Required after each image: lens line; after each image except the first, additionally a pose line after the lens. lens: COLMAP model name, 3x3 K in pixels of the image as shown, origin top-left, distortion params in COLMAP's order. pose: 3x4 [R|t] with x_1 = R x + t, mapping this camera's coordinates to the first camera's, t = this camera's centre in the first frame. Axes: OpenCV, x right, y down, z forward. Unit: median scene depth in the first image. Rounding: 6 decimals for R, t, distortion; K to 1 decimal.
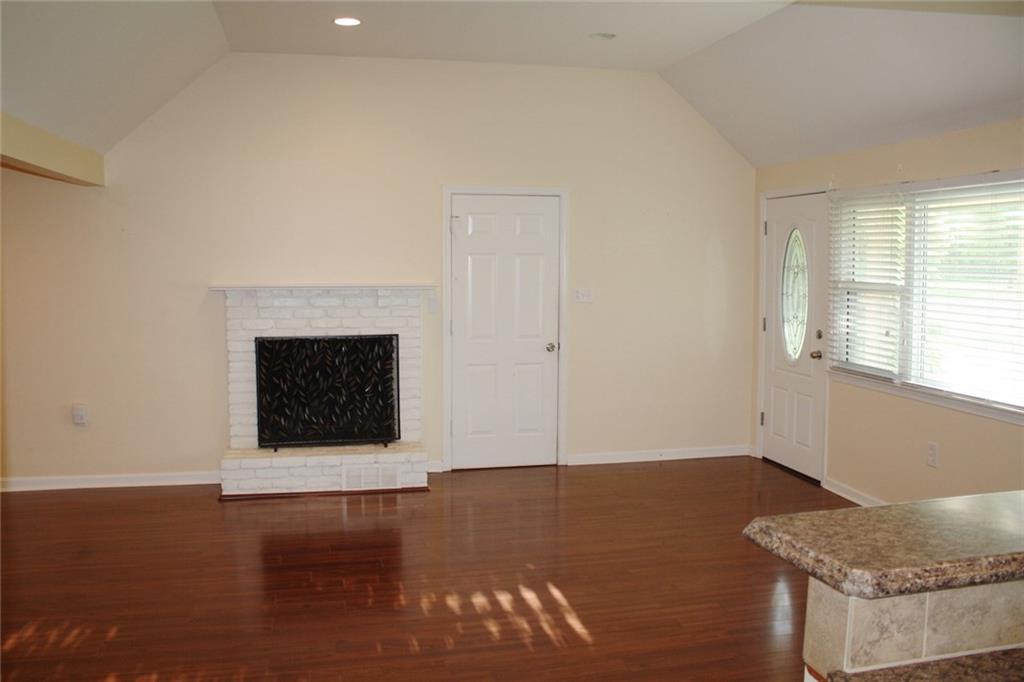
lens RADIAL K [[834.9, 0, 512.3], [0, 834.9, 340.0], [0, 0, 1]] dist [-0.107818, 0.028813]
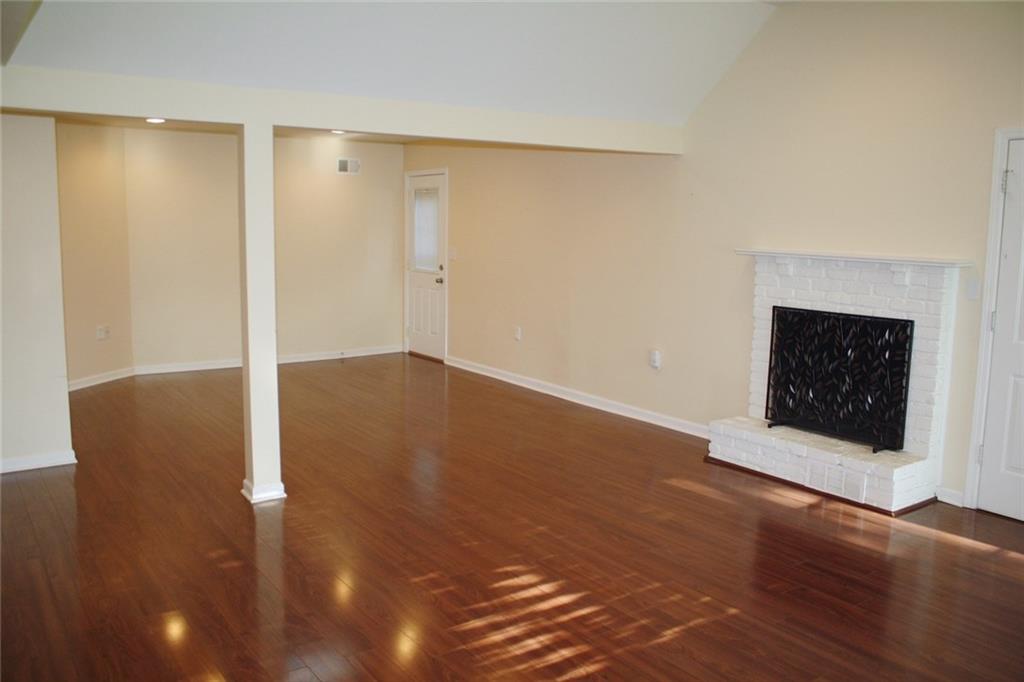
lens RADIAL K [[834.9, 0, 501.7], [0, 834.9, 342.8], [0, 0, 1]] dist [-0.107818, 0.028813]
pose [[0.419833, 0.134387, -0.897597, 0.411921], [-0.104795, 0.989540, 0.099137, -0.022223], [0.901531, 0.052443, 0.429525, 0.307886]]
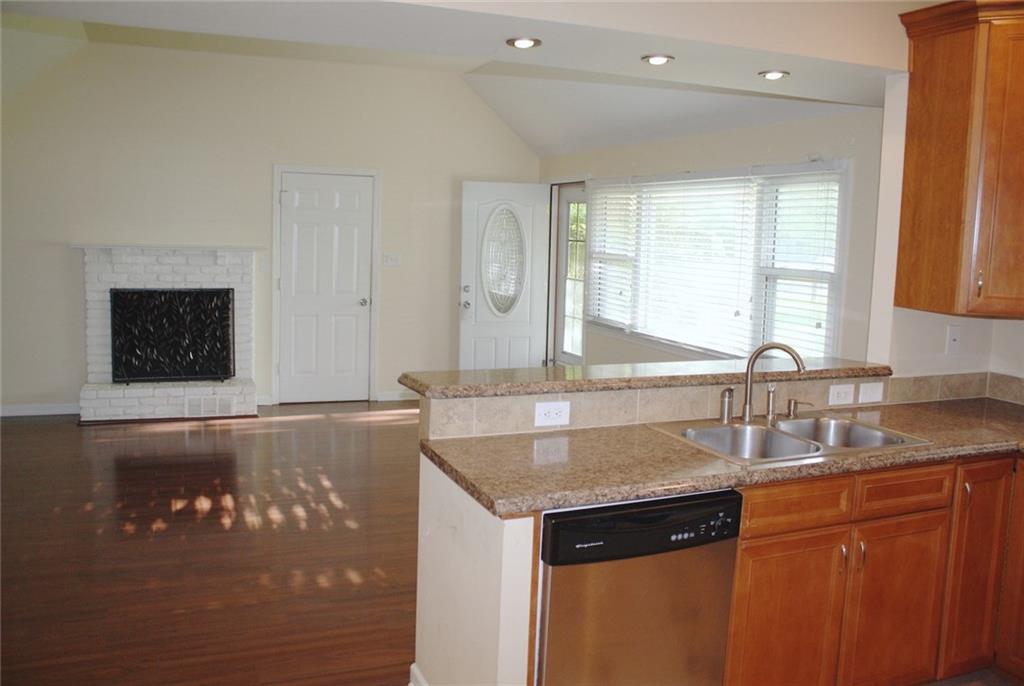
lens RADIAL K [[834.9, 0, 503.0], [0, 834.9, 338.0], [0, 0, 1]] dist [-0.107818, 0.028813]
pose [[0.987894, 0.012109, 0.154660, 0.063062], [-0.016731, 0.999450, 0.028618, 0.024298], [-0.154229, -0.030859, 0.987553, -0.235613]]
